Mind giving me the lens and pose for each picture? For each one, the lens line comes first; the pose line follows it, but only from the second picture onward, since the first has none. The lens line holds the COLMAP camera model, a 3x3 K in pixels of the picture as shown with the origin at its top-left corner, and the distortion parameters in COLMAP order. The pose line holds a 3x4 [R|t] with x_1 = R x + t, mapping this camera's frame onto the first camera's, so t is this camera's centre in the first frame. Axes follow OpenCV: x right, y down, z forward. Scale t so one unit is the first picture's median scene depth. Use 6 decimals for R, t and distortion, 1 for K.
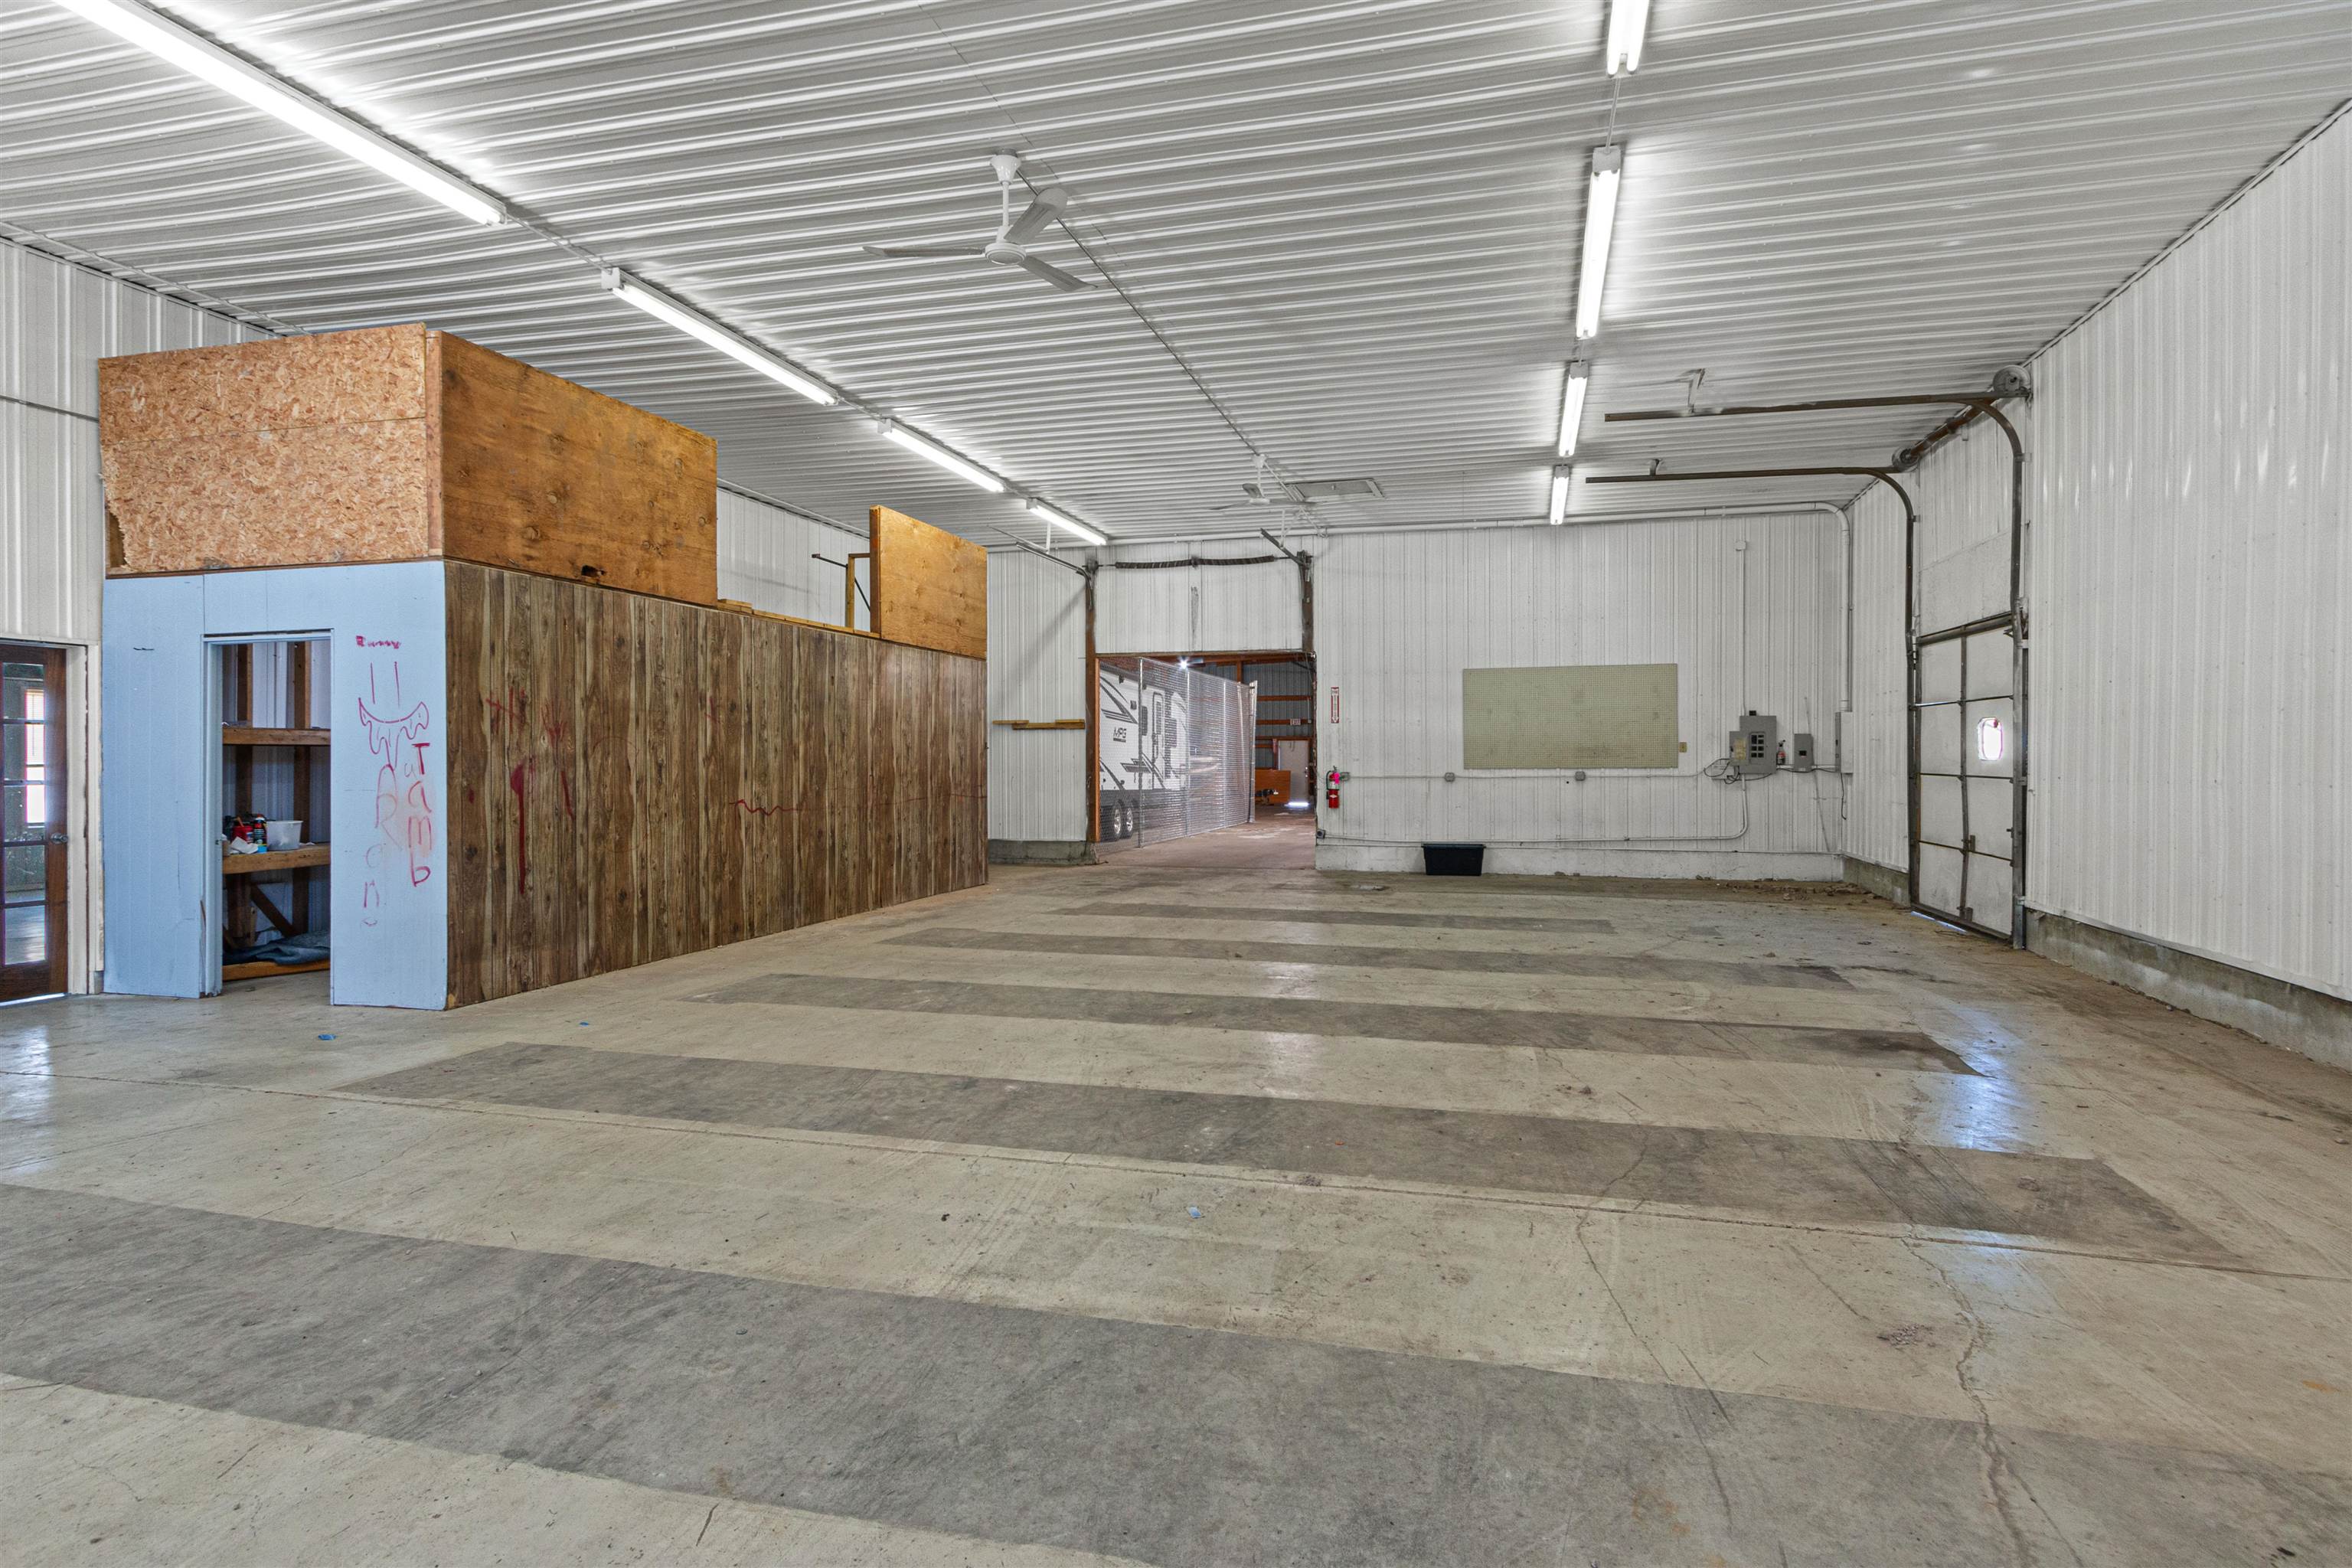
lens RADIAL K [[1253.4, 0, 1176.0], [0, 1253.4, 784.0], [0, 0, 1]] dist [0.006580, -0.000037]
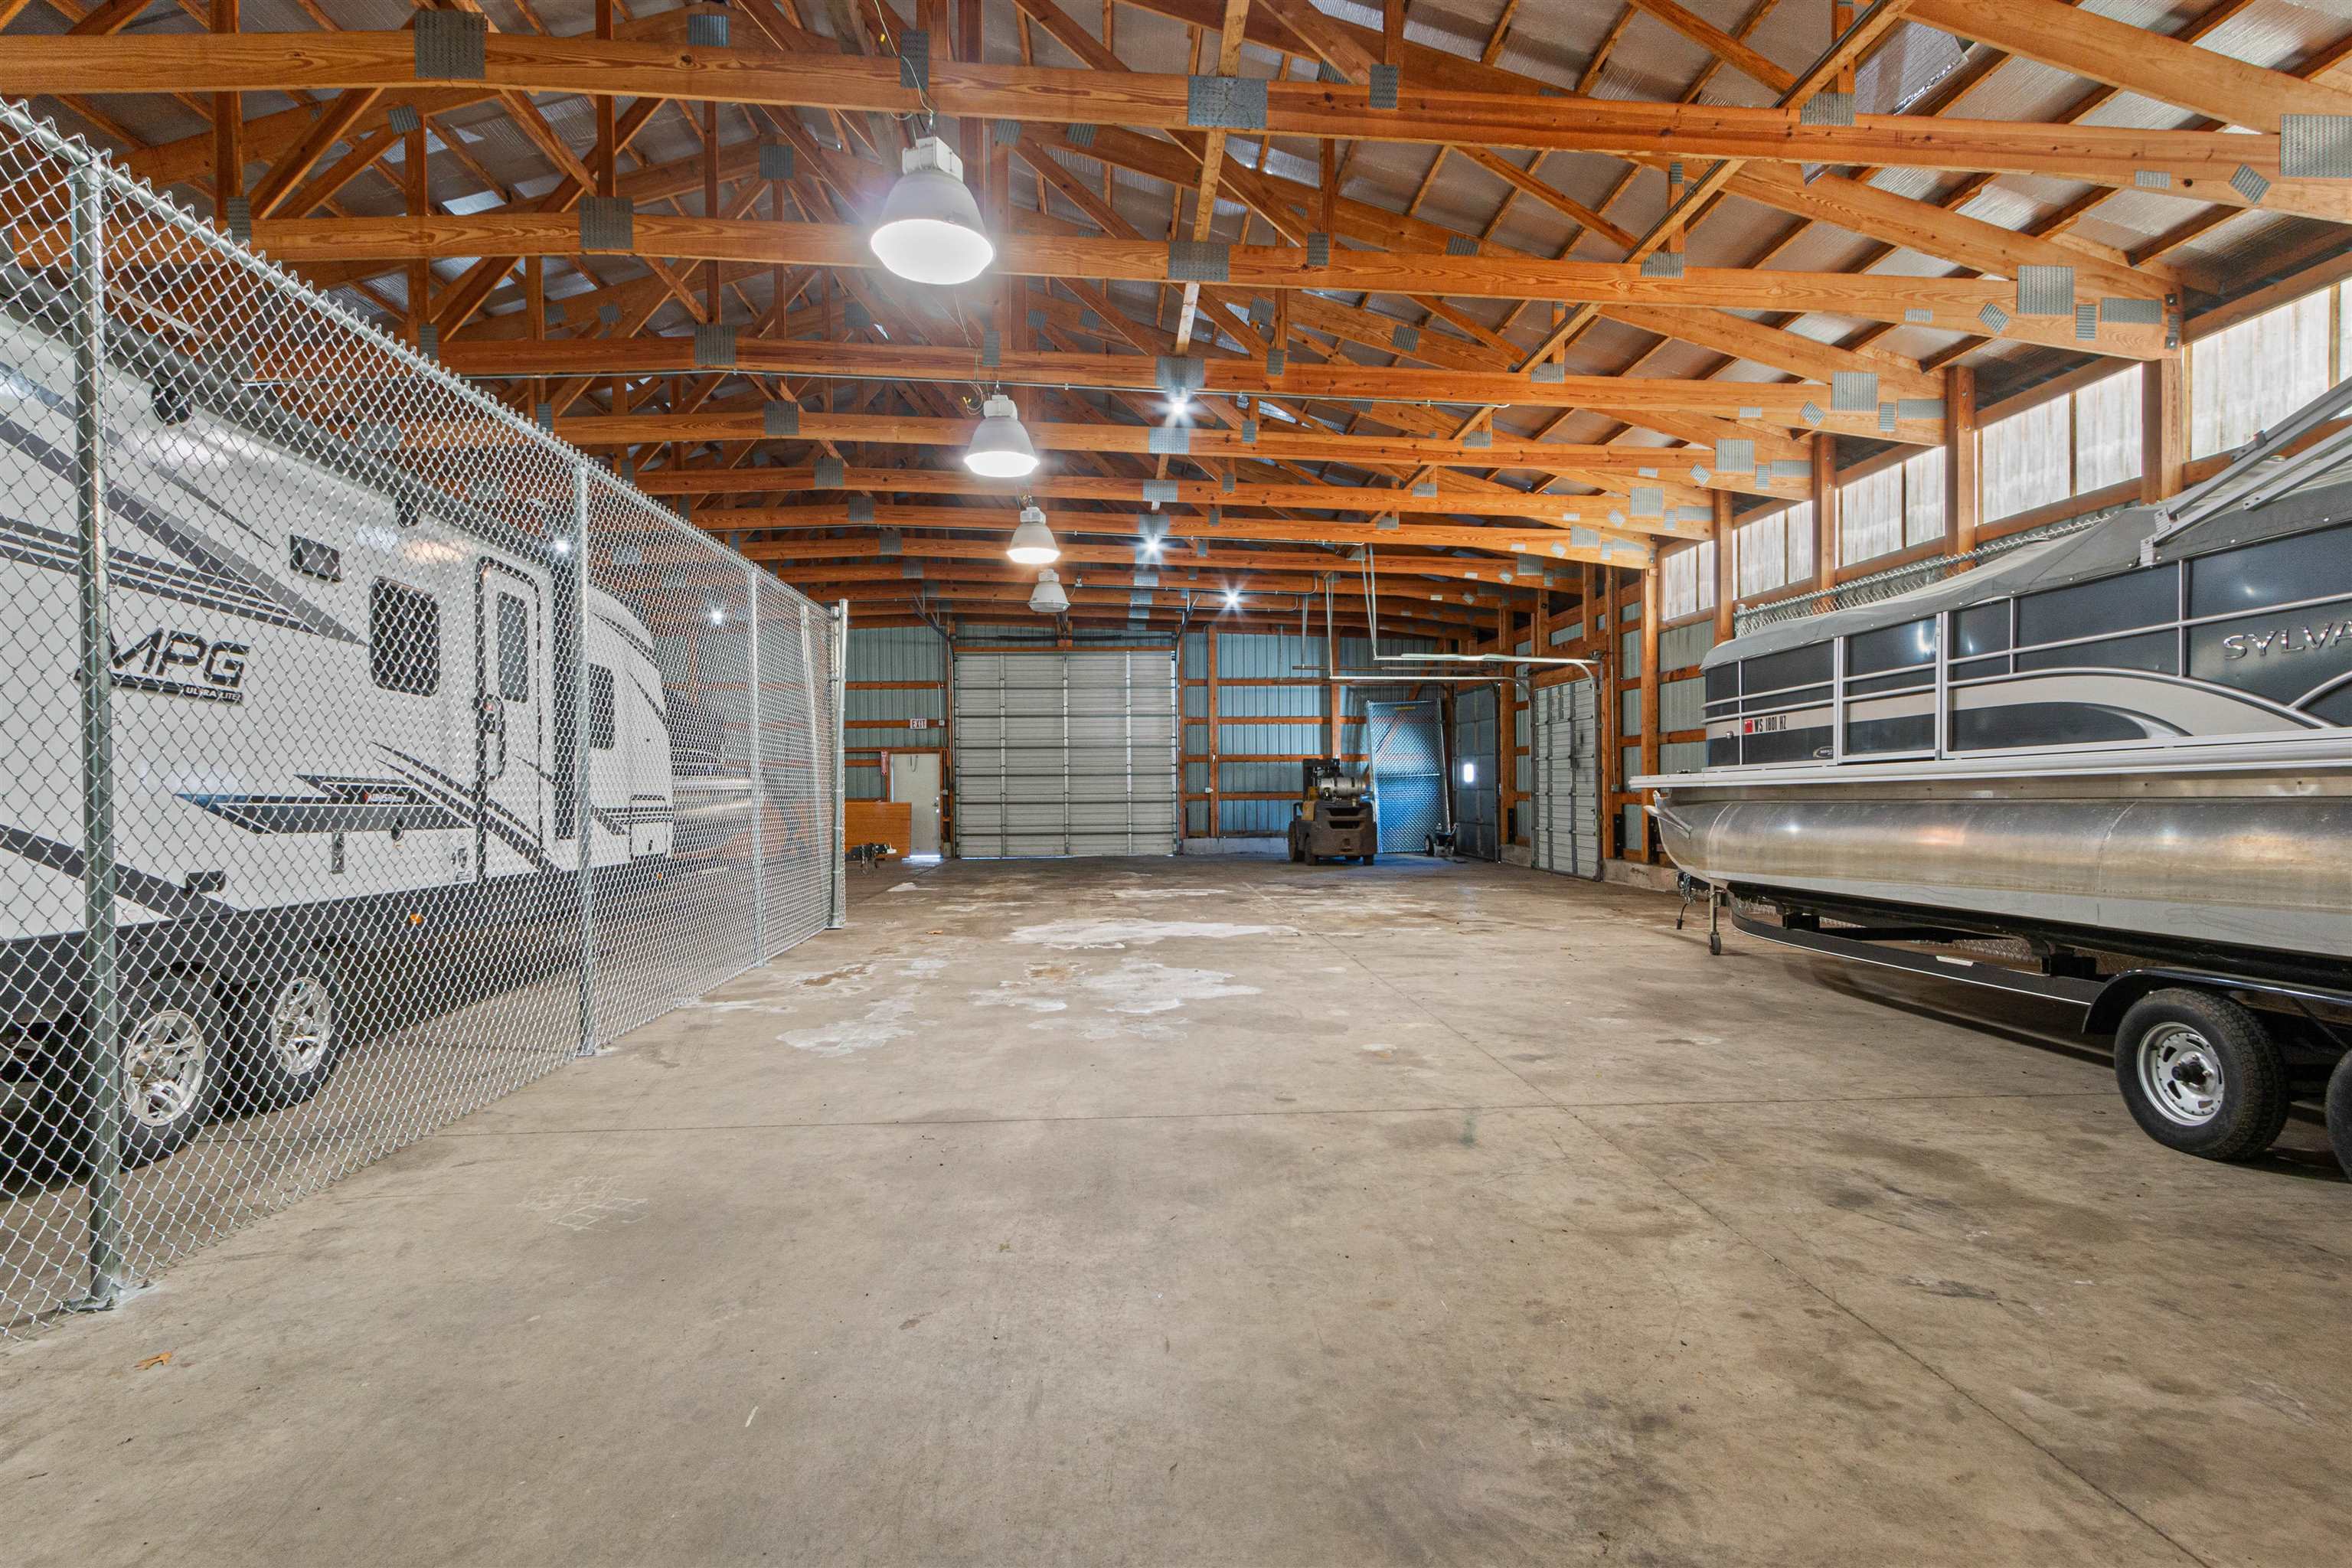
lens RADIAL K [[1253.4, 0, 1176.0], [0, 1253.4, 784.0], [0, 0, 1]] dist [0.006580, -0.000037]
pose [[0.952398, -0.010261, 0.304683, 0.117233], [0.017053, 0.999662, -0.019641, -0.024185], [-0.304379, 0.023902, 0.952251, 1.577835]]
